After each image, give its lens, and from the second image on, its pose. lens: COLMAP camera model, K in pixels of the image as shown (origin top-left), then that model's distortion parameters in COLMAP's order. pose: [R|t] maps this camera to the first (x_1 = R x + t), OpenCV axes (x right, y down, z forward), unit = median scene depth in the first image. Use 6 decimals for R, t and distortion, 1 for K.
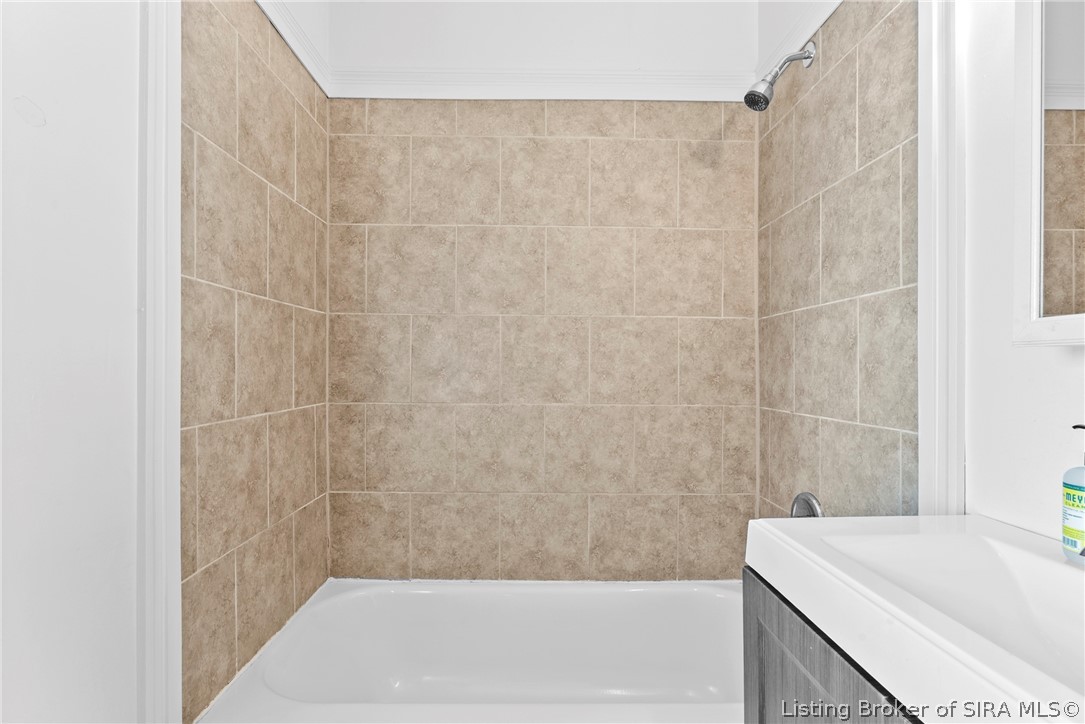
lens RADIAL K [[527.7, 0, 543.3], [0, 527.7, 371.4], [0, 0, 1]] dist [-0.006959, 0.001150]
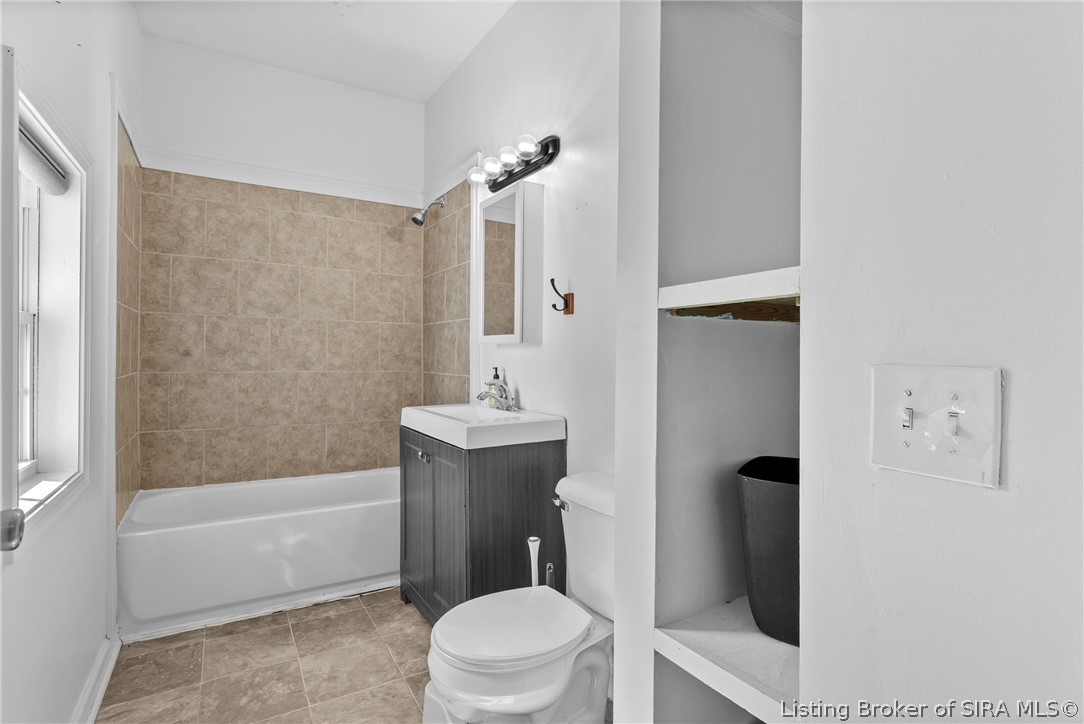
lens RADIAL K [[527.2, 0, 542.3], [0, 527.2, 353.5], [0, 0, 1]] dist [-0.006959, 0.001150]
pose [[0.863823, 0.005743, 0.503764, -0.172698], [-0.002972, 0.999976, -0.006303, 0.013002], [-0.503787, 0.003948, 0.863819, -0.847626]]
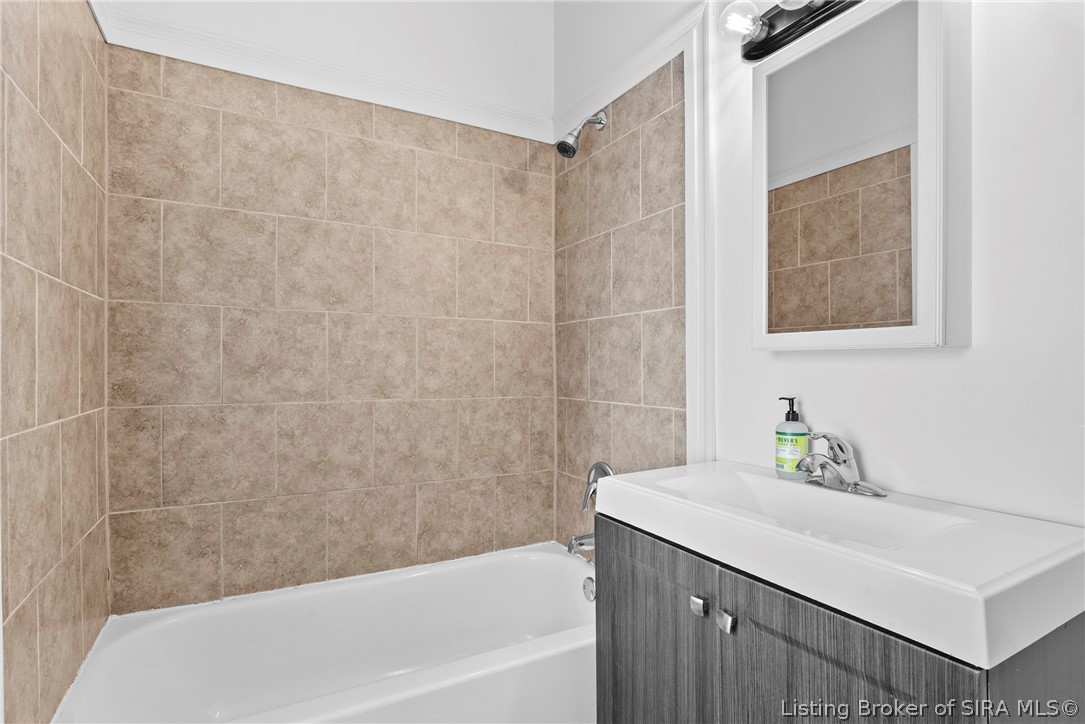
lens RADIAL K [[527.7, 0, 544.3], [0, 527.7, 368.4], [0, 0, 1]] dist [-0.006959, 0.001150]
pose [[0.885030, -0.004272, 0.465515, -0.181555], [0.005012, 0.999987, -0.000351, 0.001744], [-0.465507, 0.002644, 0.885040, -0.061292]]
